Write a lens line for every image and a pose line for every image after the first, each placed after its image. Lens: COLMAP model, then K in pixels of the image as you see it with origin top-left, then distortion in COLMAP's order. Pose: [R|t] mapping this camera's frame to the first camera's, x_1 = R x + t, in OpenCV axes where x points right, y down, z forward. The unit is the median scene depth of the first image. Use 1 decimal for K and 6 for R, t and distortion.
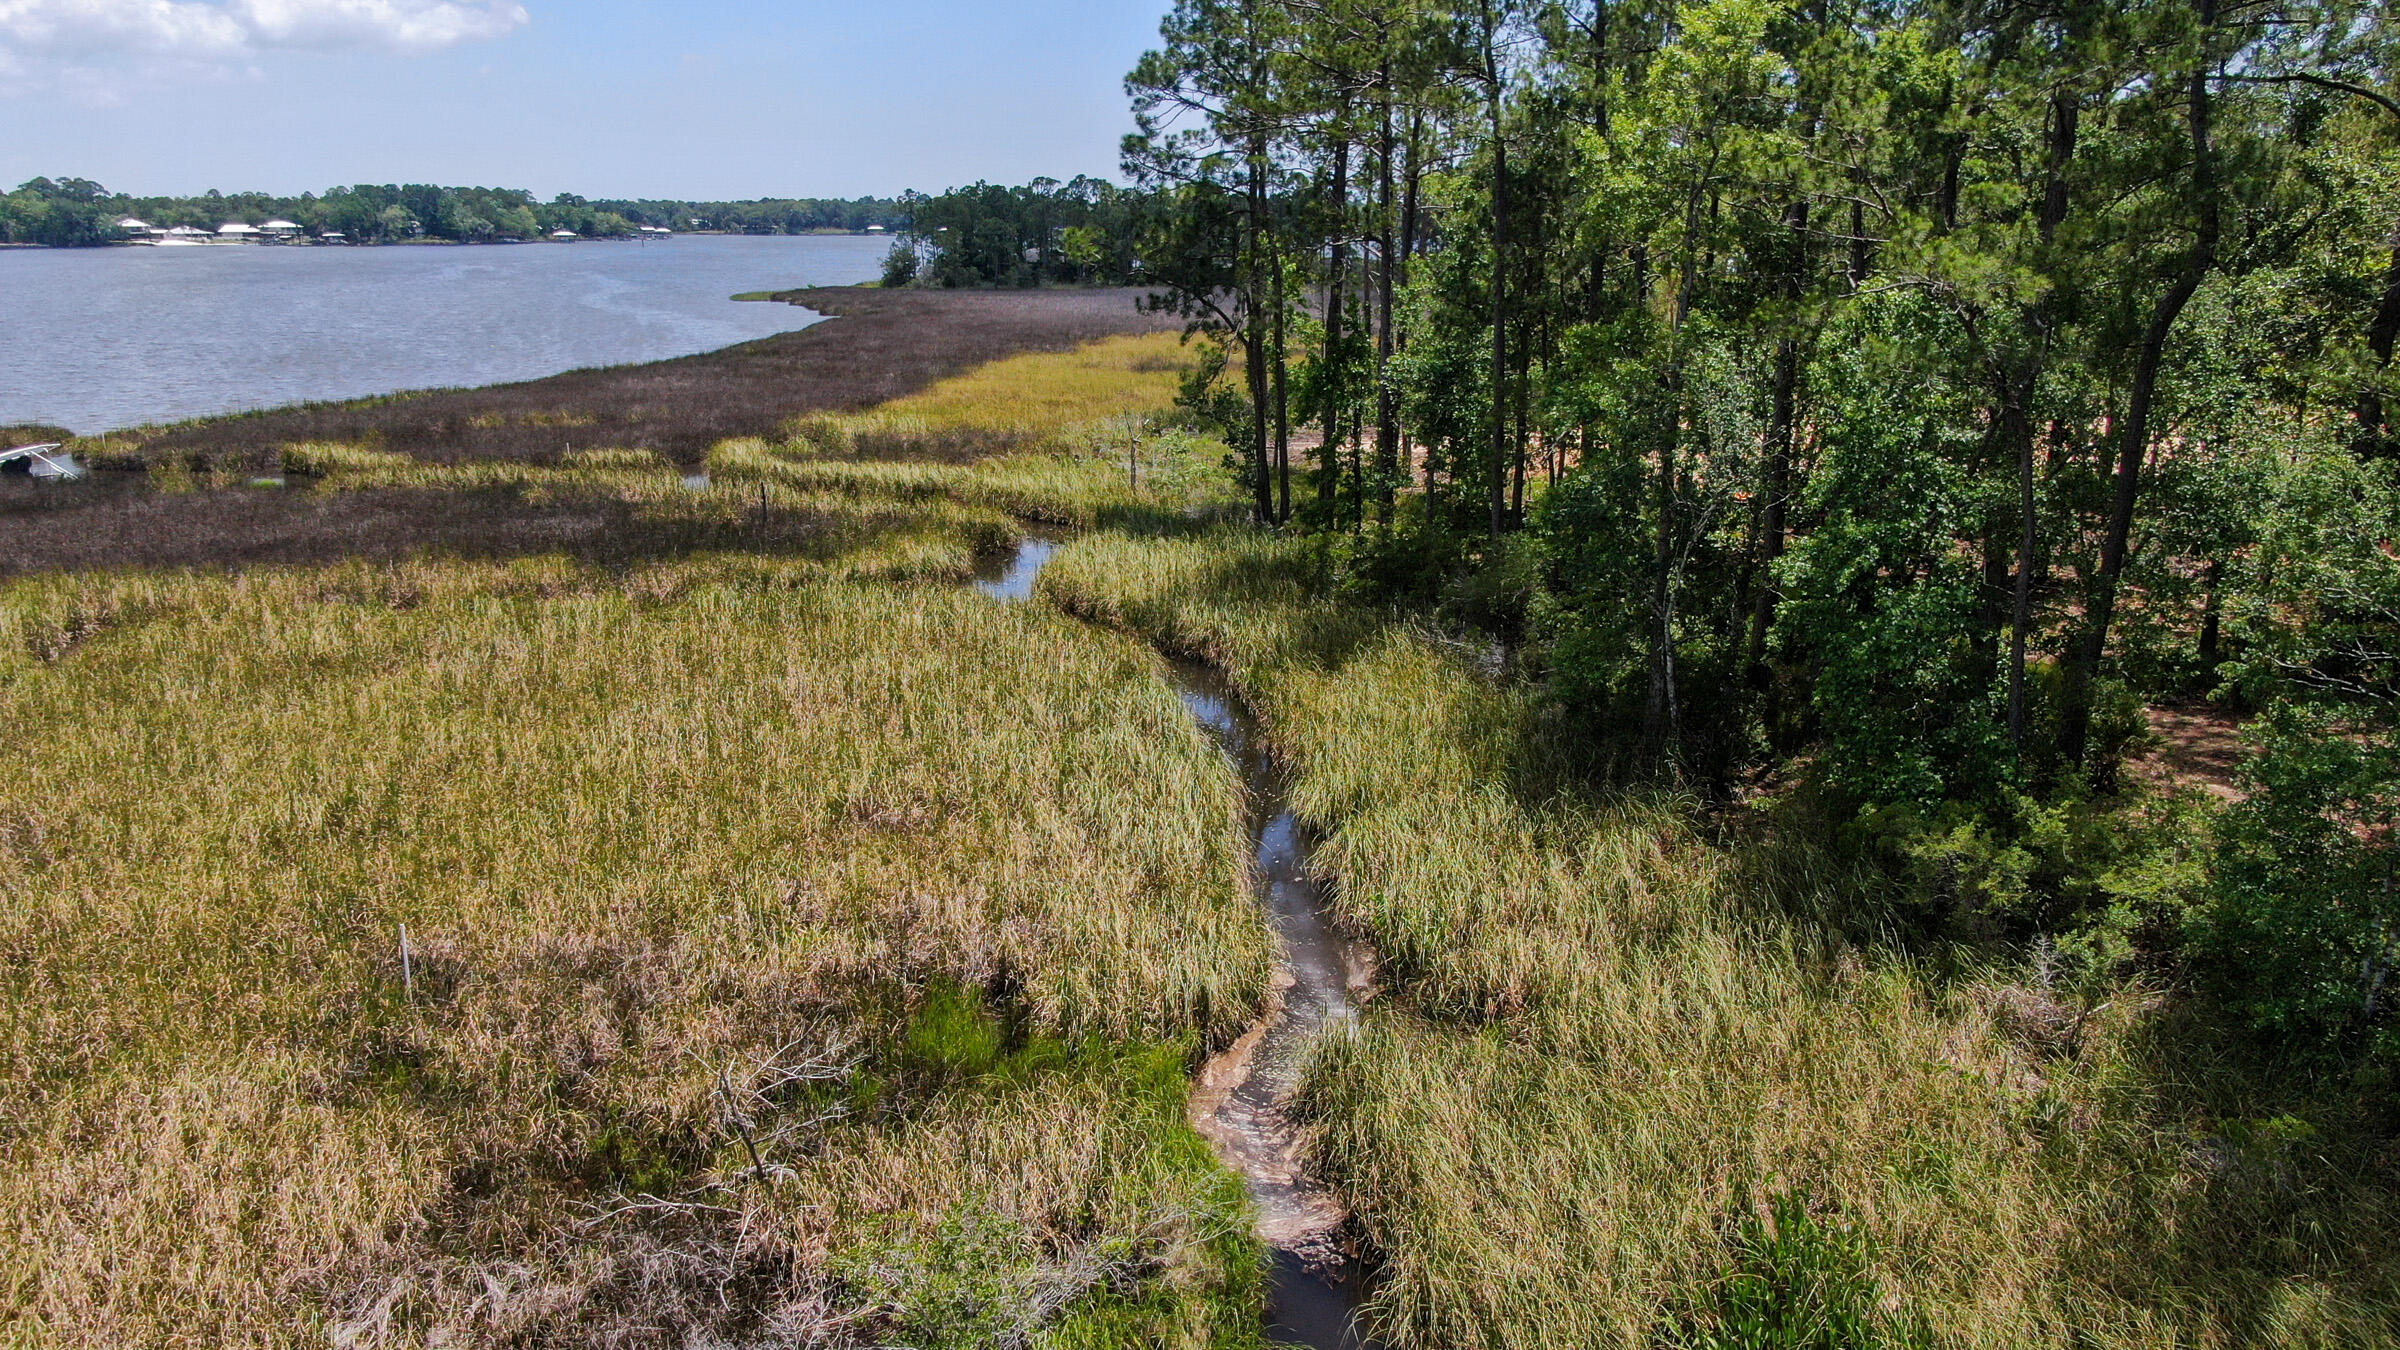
lens RADIAL K [[1734.1, 0, 1200.0], [0, 1734.1, 675.0], [0, 0, 1]] dist [-0.002606, -0.000901]
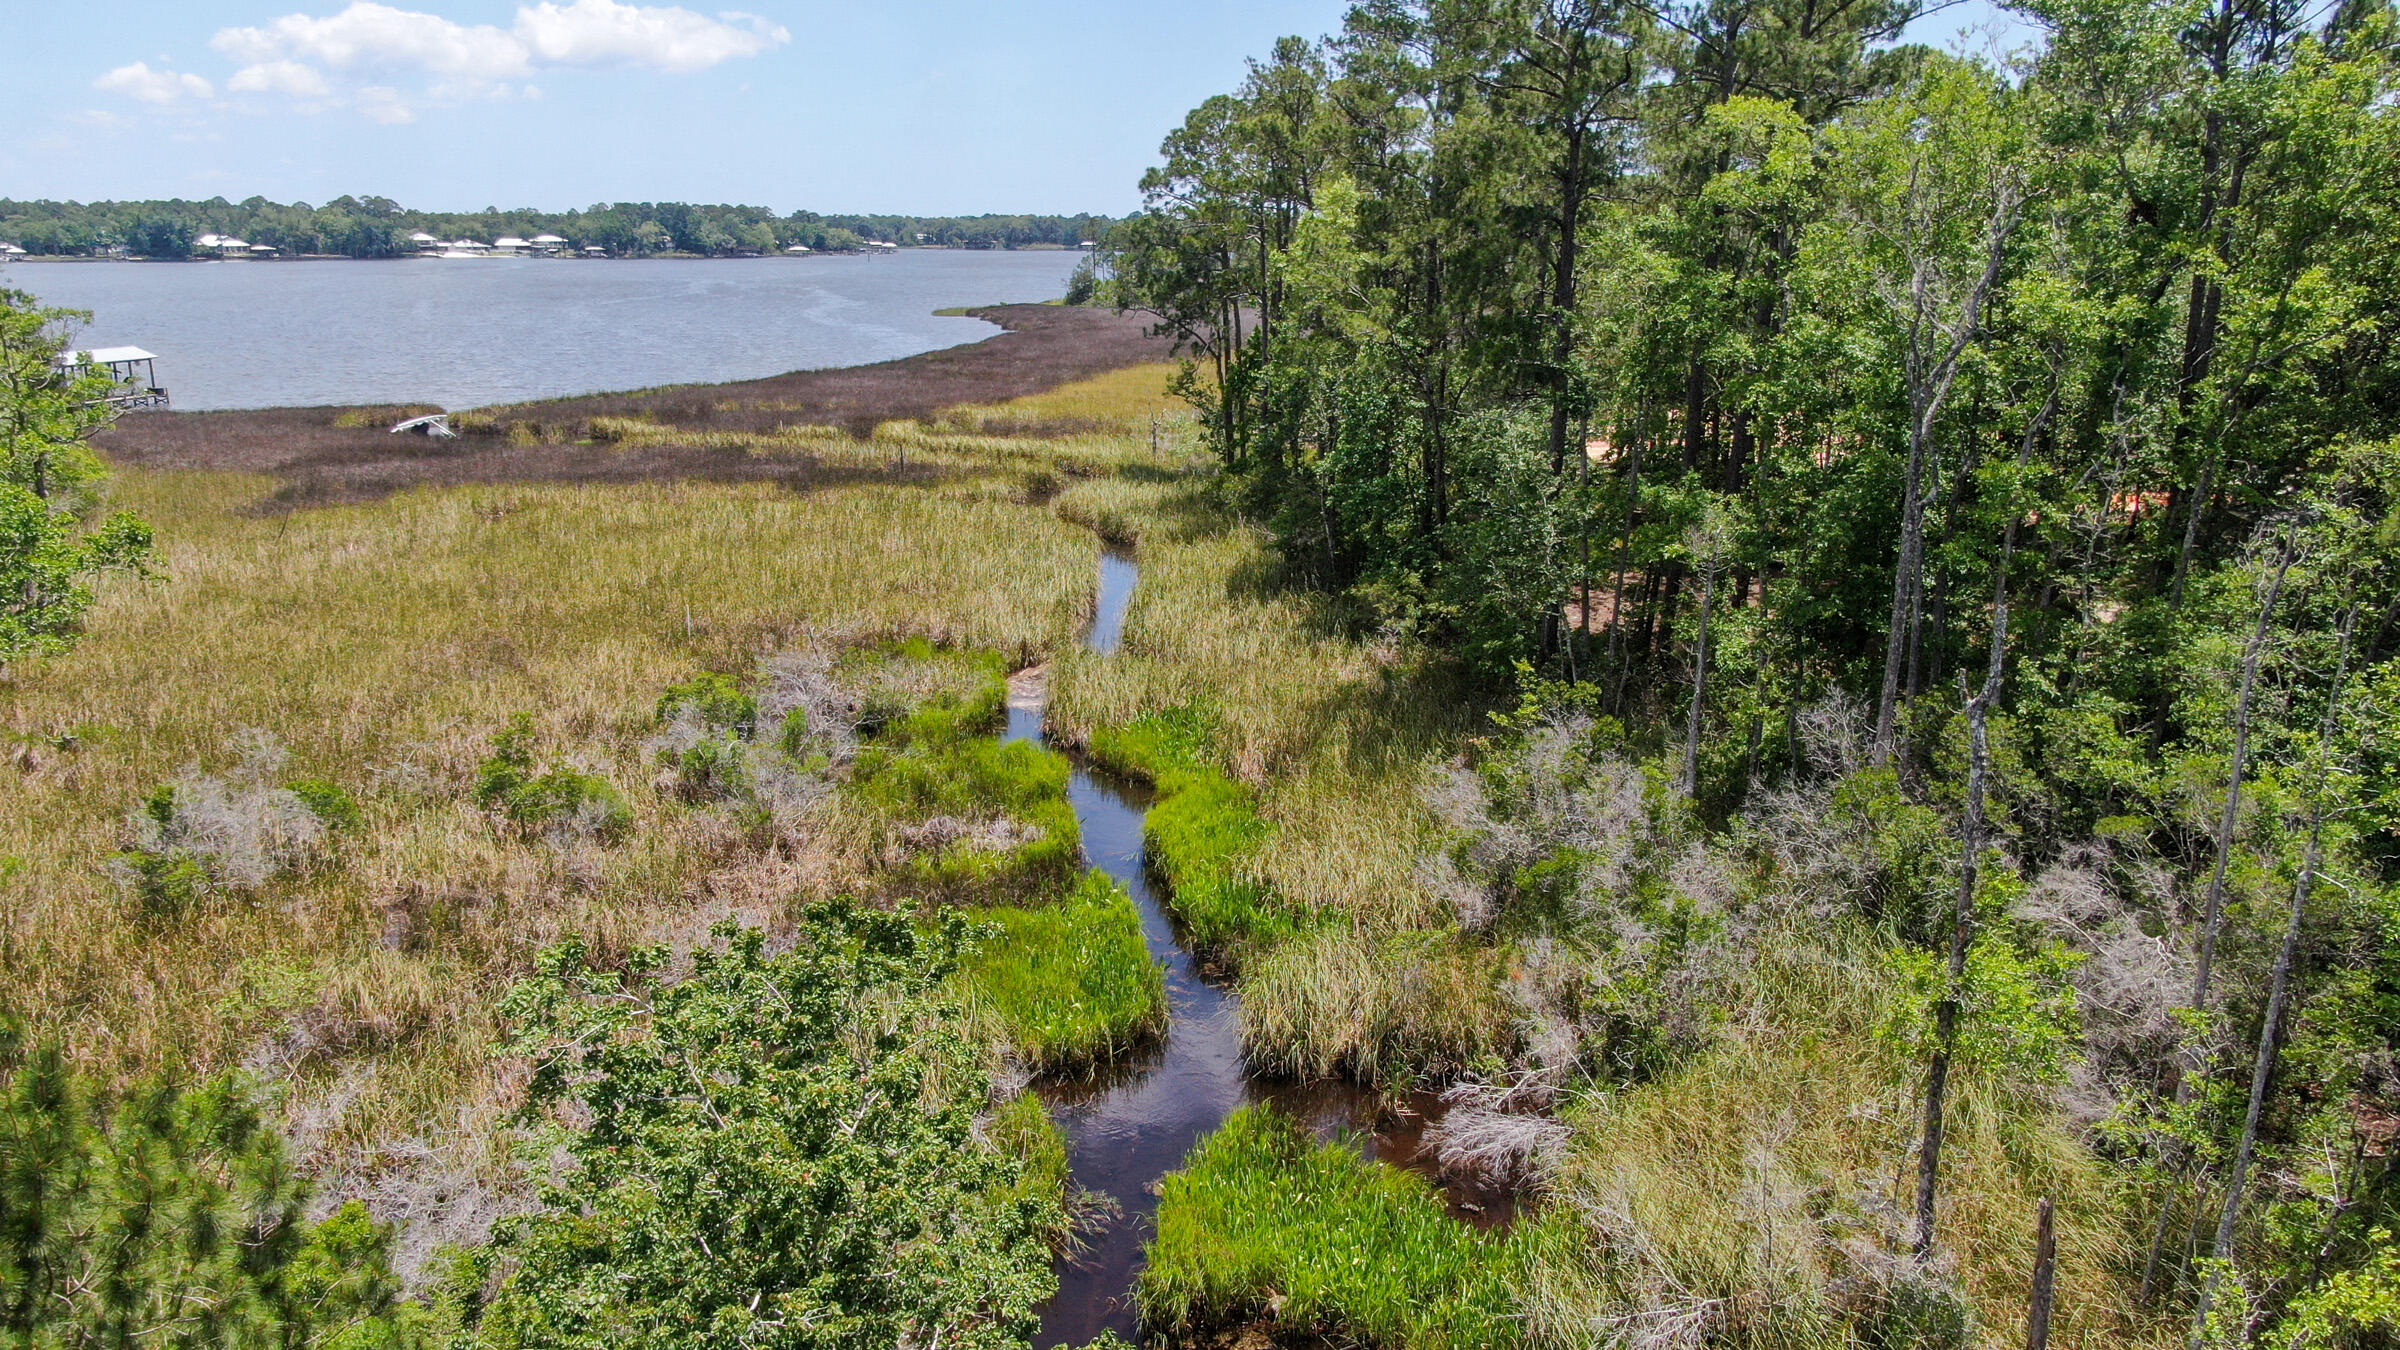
lens RADIAL K [[1746.0, 0, 1213.8], [0, 1746.0, 674.7], [0, 0, 1]] dist [-0.011250, 0.000848]
pose [[0.993274, 0.034171, -0.110627, 0.111358], [-0.035179, 0.999355, -0.007170, 0.052434], [0.110310, 0.011013, 0.993836, -0.276565]]
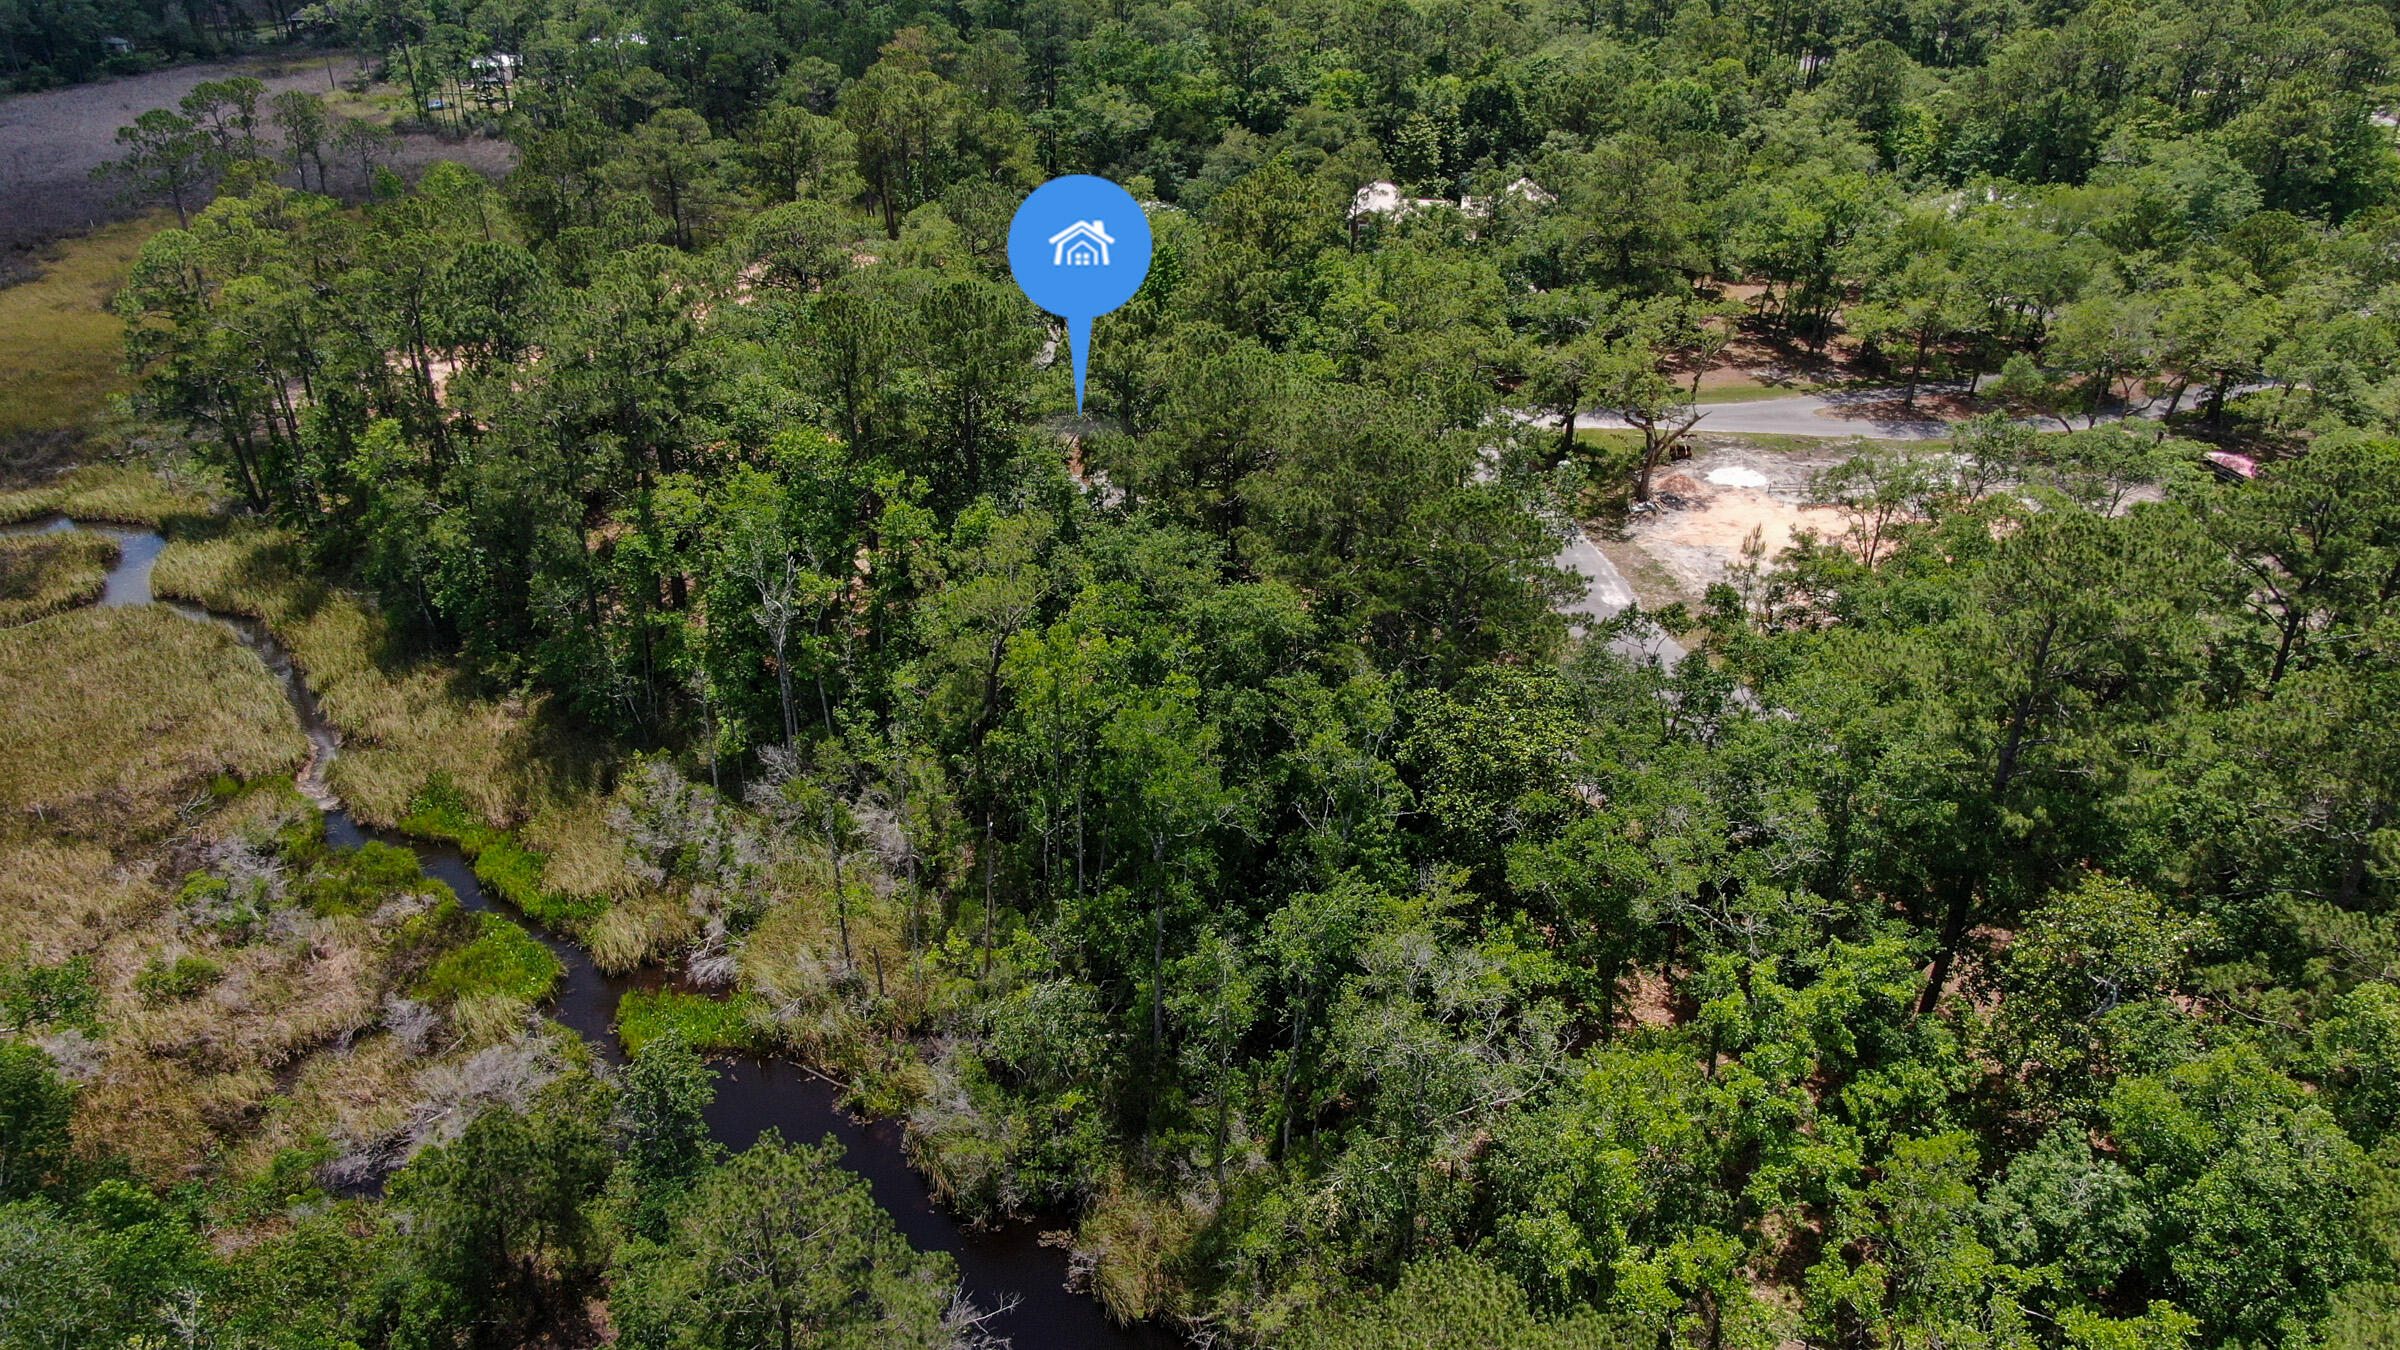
lens RADIAL K [[1746.0, 0, 1213.8], [0, 1746.0, 674.7], [0, 0, 1]] dist [-0.011250, 0.000848]
pose [[0.850871, -0.251963, 0.461013, 0.002220], [0.138782, 0.954119, 0.265323, -0.161422], [-0.506713, -0.161775, 0.846801, -0.719735]]
